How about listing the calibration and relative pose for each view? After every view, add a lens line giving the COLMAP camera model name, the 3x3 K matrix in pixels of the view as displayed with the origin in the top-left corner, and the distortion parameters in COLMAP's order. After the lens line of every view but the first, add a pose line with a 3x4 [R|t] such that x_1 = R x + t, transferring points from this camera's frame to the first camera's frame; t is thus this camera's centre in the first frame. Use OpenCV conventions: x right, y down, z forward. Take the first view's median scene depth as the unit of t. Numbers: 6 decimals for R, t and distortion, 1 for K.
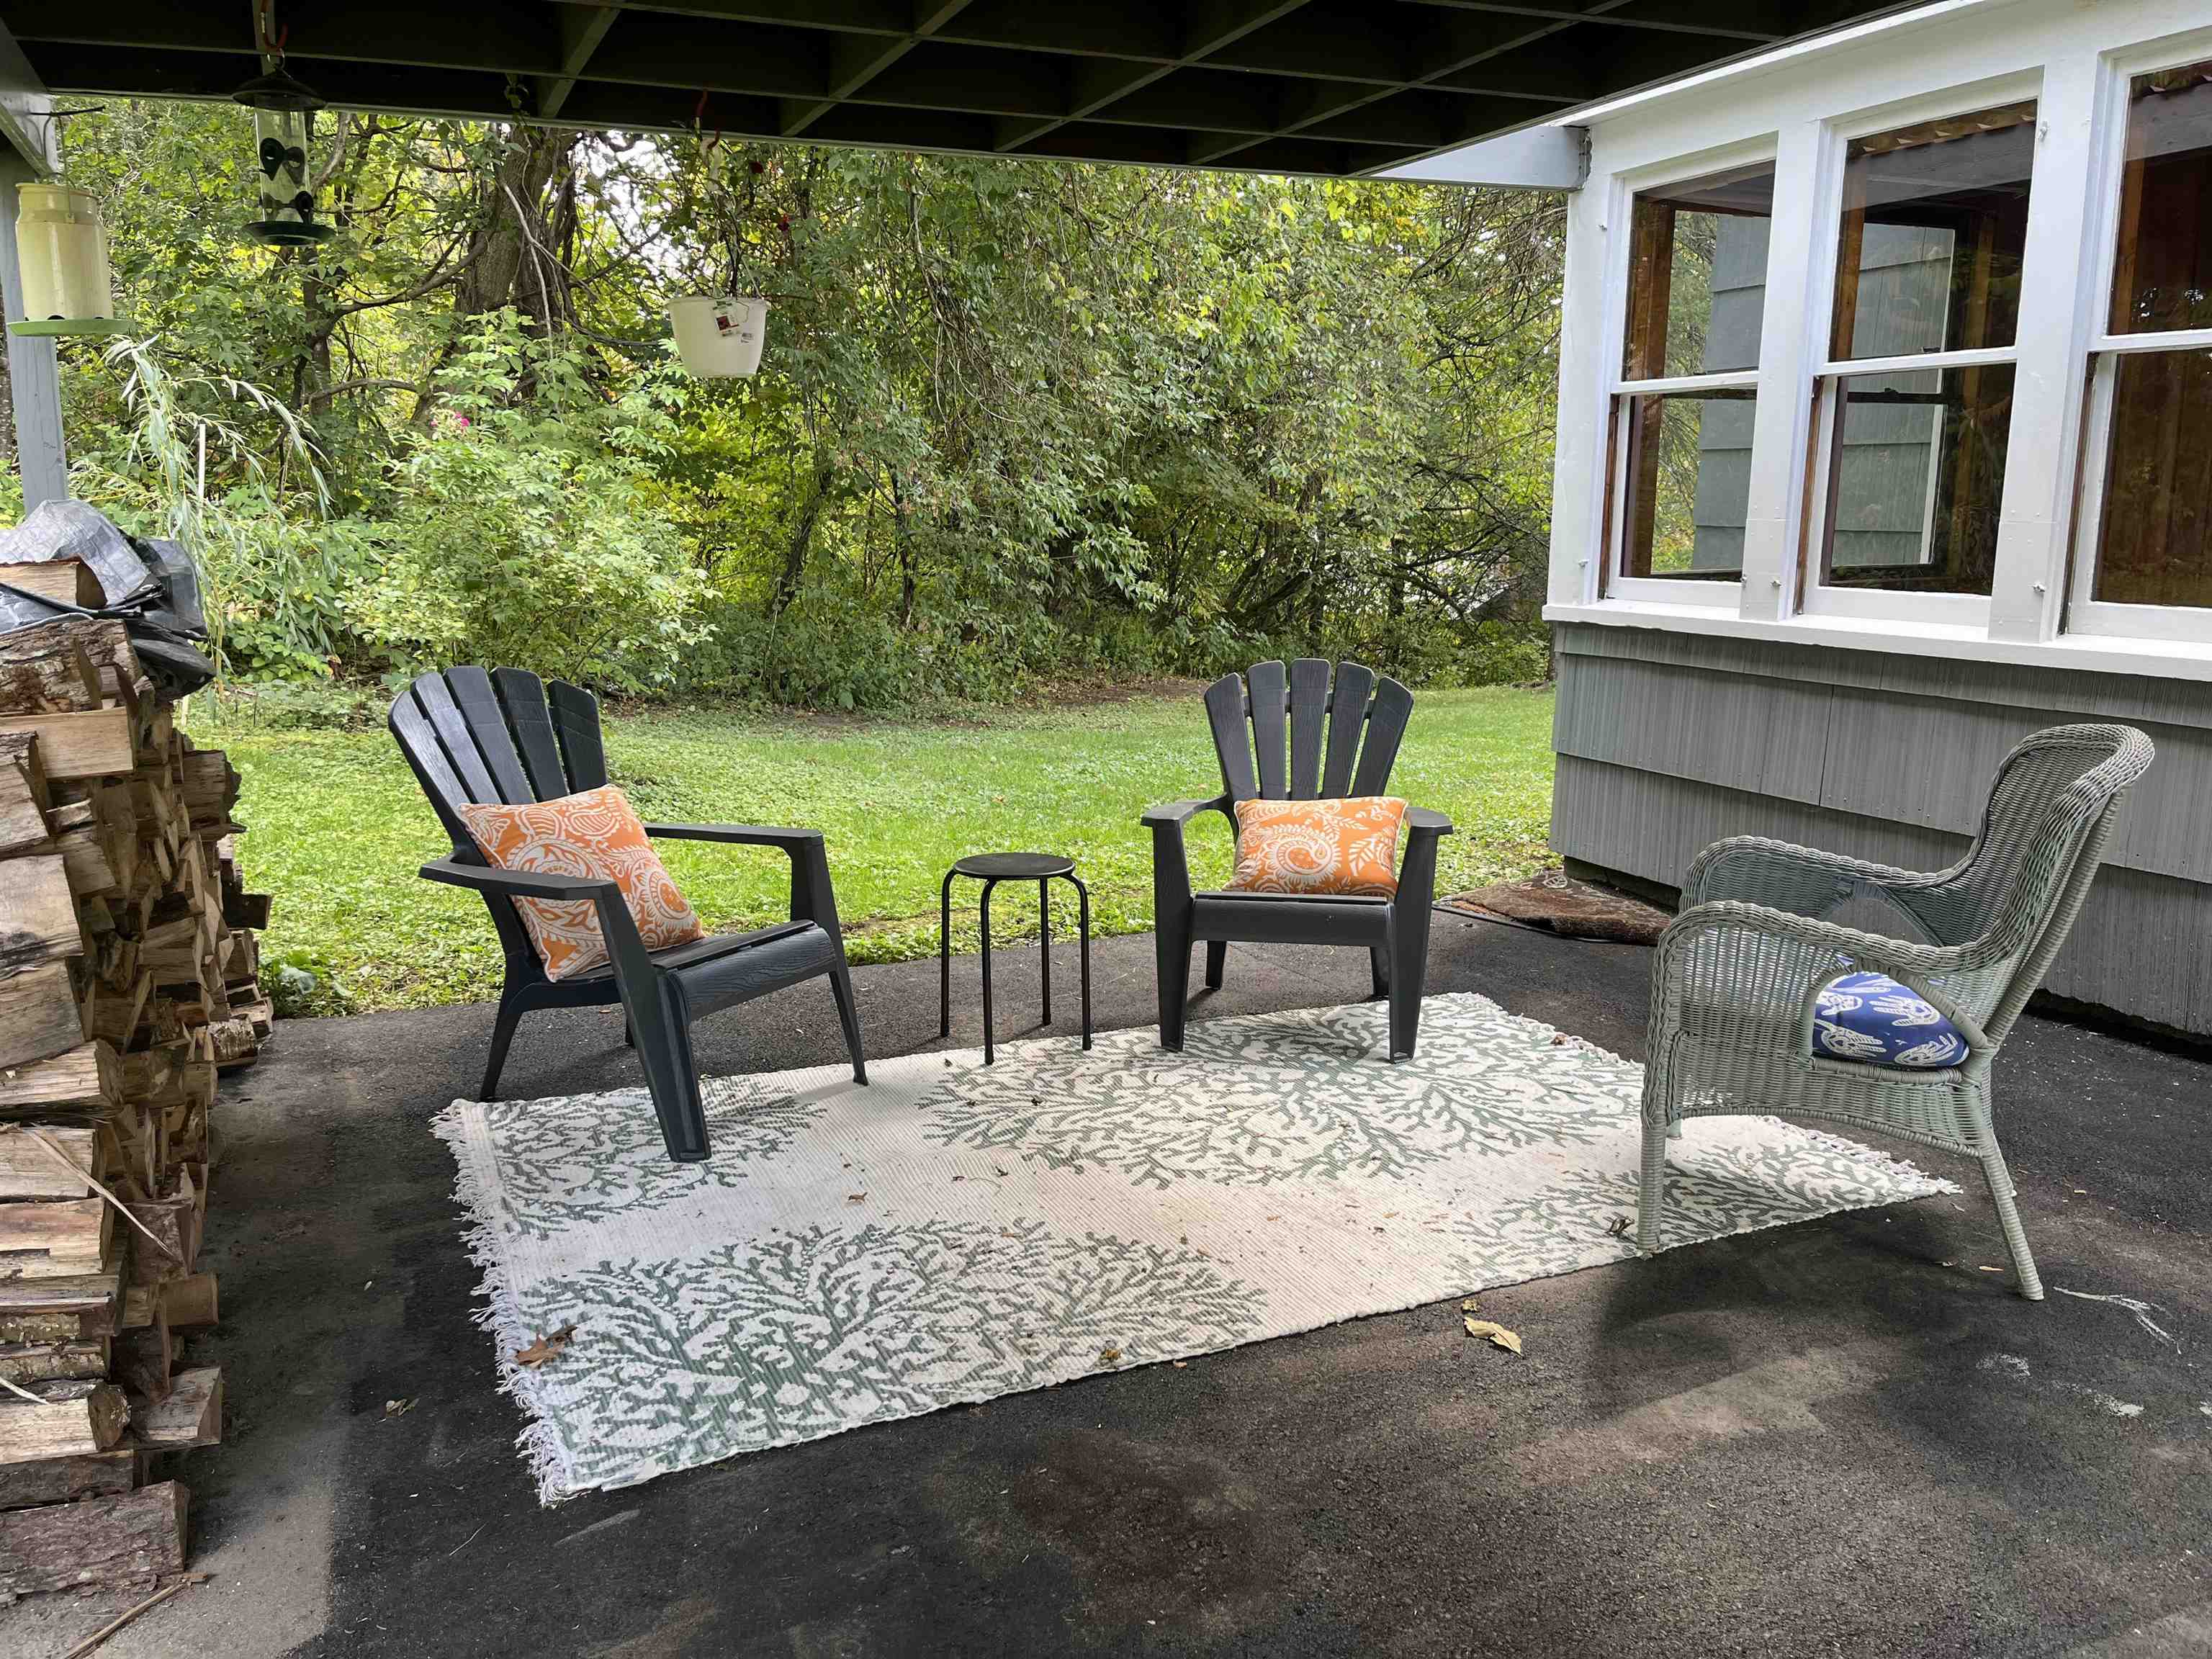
lens RADIAL K [[1677.9, 0, 1124.1], [0, 1677.9, 820.2], [0, 0, 1]] dist [0.073114, -0.124644]
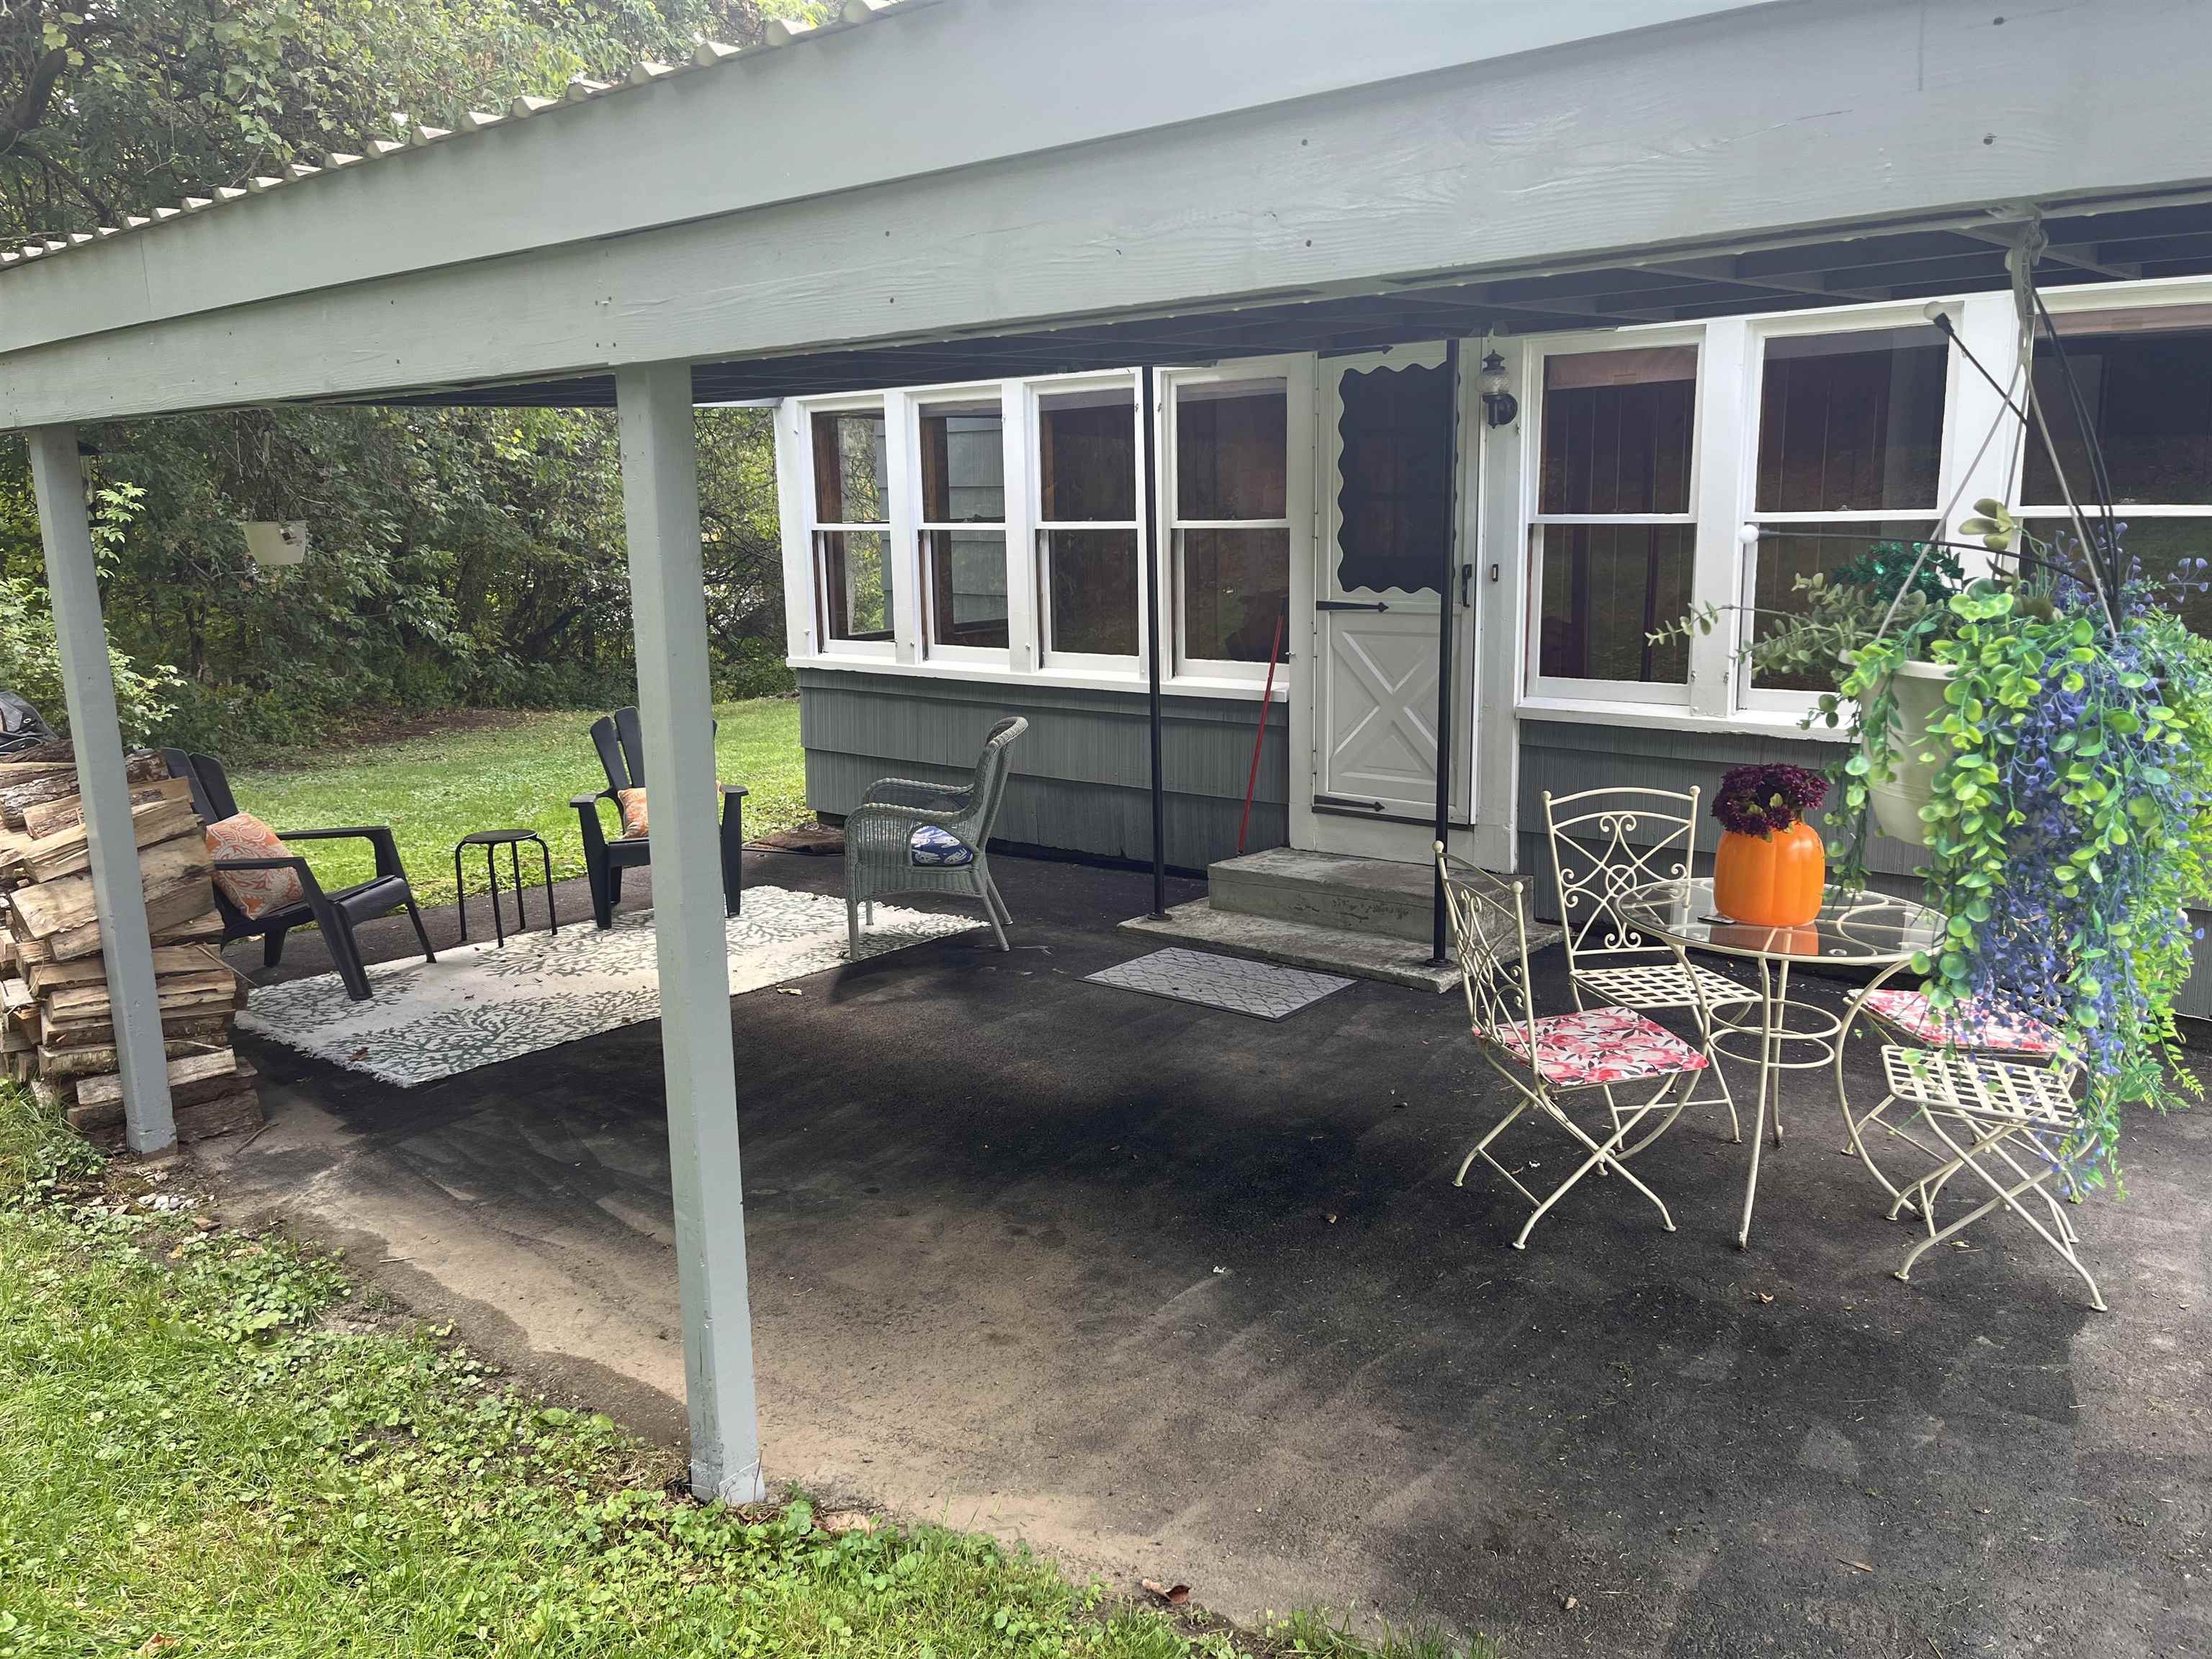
lens RADIAL K [[1677.9, 0, 1124.1], [0, 1677.9, 820.2], [0, 0, 1]] dist [0.073114, -0.124644]
pose [[0.907582, -0.099951, 0.407804, -0.203155], [0.100839, 0.994714, 0.019379, 0.044429], [-0.407585, 0.023534, 0.912864, -0.930080]]
